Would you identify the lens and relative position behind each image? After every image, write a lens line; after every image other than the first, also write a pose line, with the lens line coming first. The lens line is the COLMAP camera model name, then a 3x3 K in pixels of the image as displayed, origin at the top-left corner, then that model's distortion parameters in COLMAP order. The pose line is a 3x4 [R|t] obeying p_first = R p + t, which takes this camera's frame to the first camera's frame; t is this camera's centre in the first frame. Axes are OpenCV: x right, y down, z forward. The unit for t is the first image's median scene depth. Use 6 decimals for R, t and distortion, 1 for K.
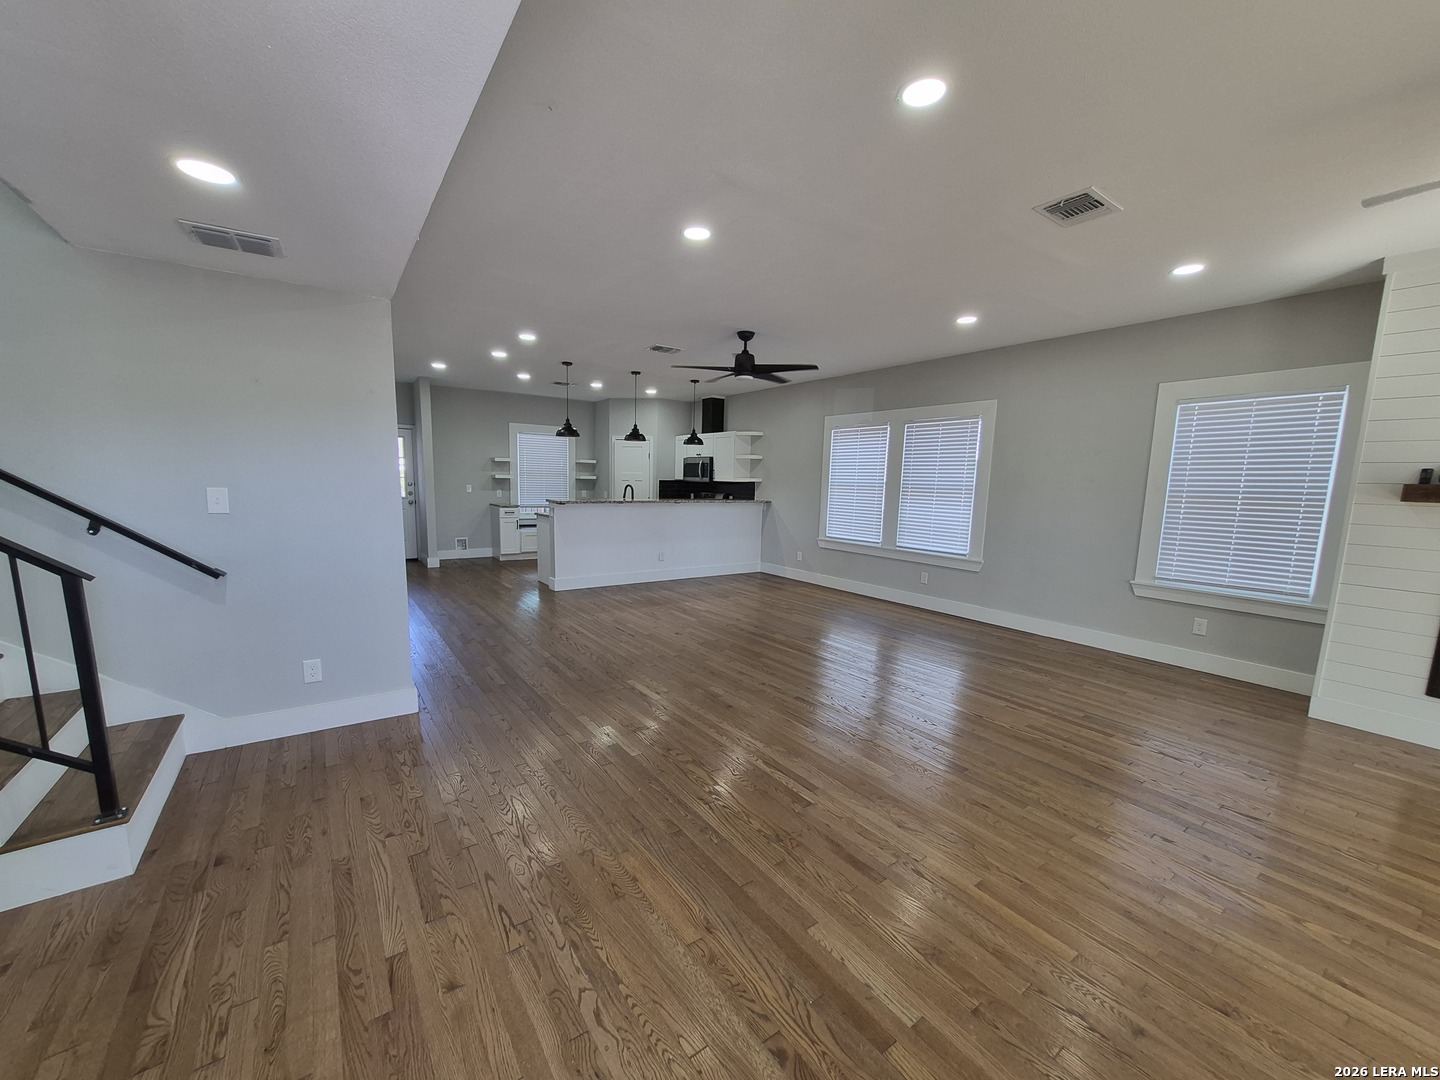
lens RADIAL K [[566.4, 0, 708.9], [0, 566.4, 558.4], [0, 0, 1]] dist [0.001763, 0.000250]
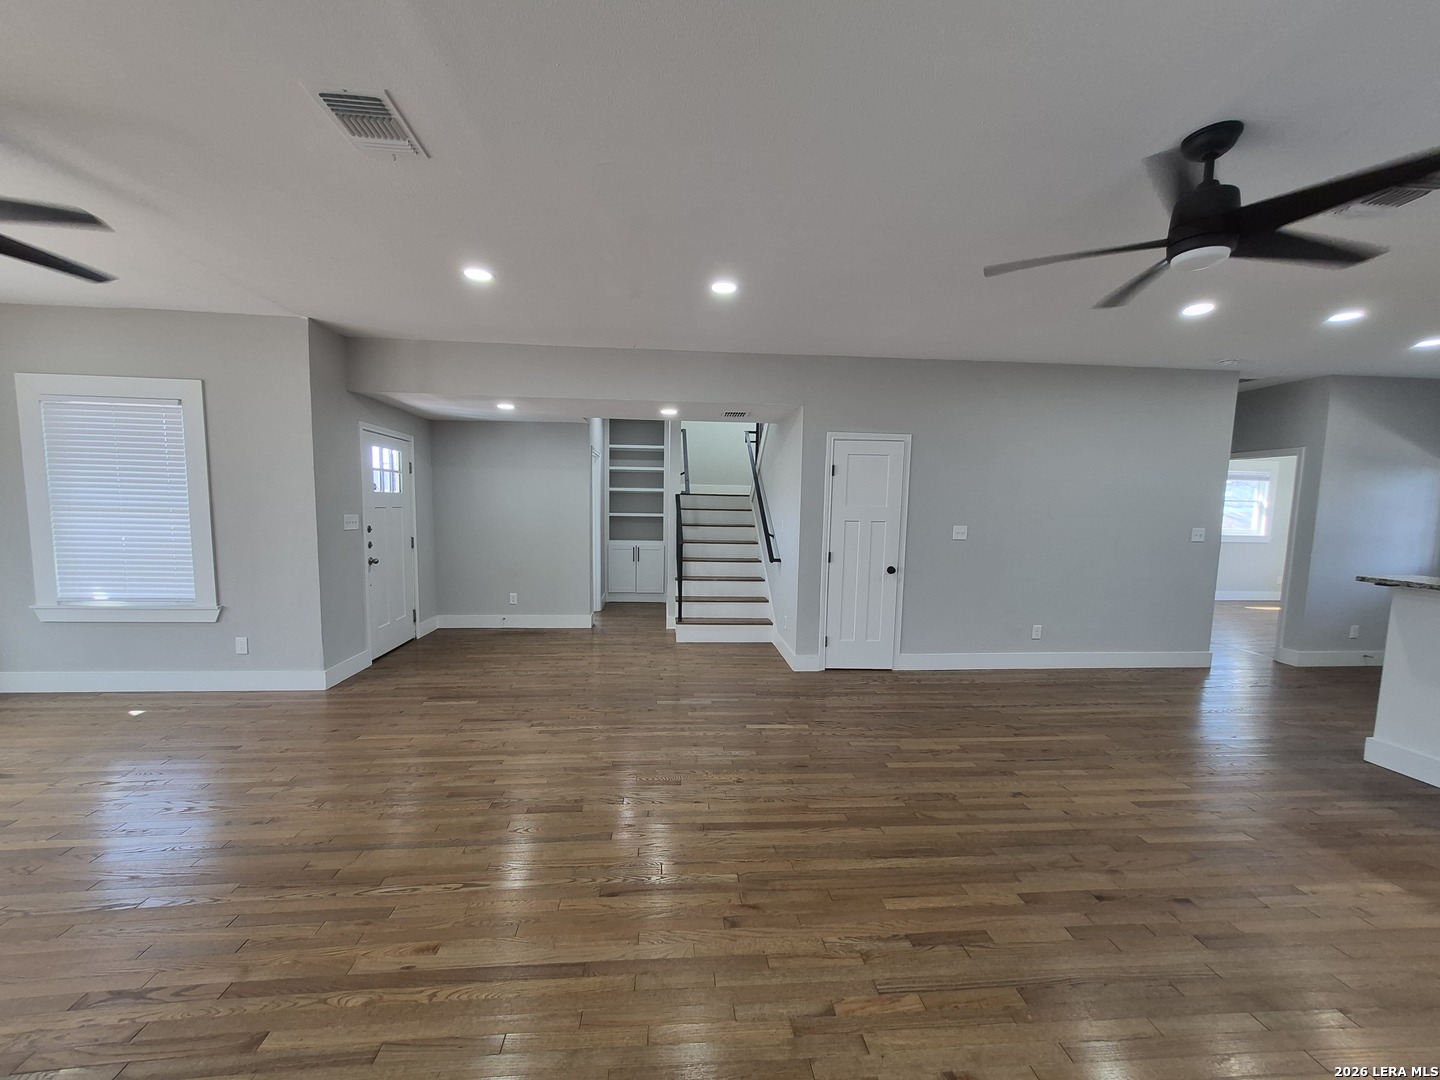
lens RADIAL K [[566.4, 0, 708.9], [0, 566.4, 558.4], [0, 0, 1]] dist [0.001763, 0.000250]
pose [[-0.498548, 0.050139, -0.865411, 0.322509], [-0.149881, 0.978305, 0.143023, -0.073318], [0.853807, 0.201013, -0.480217, 0.541100]]
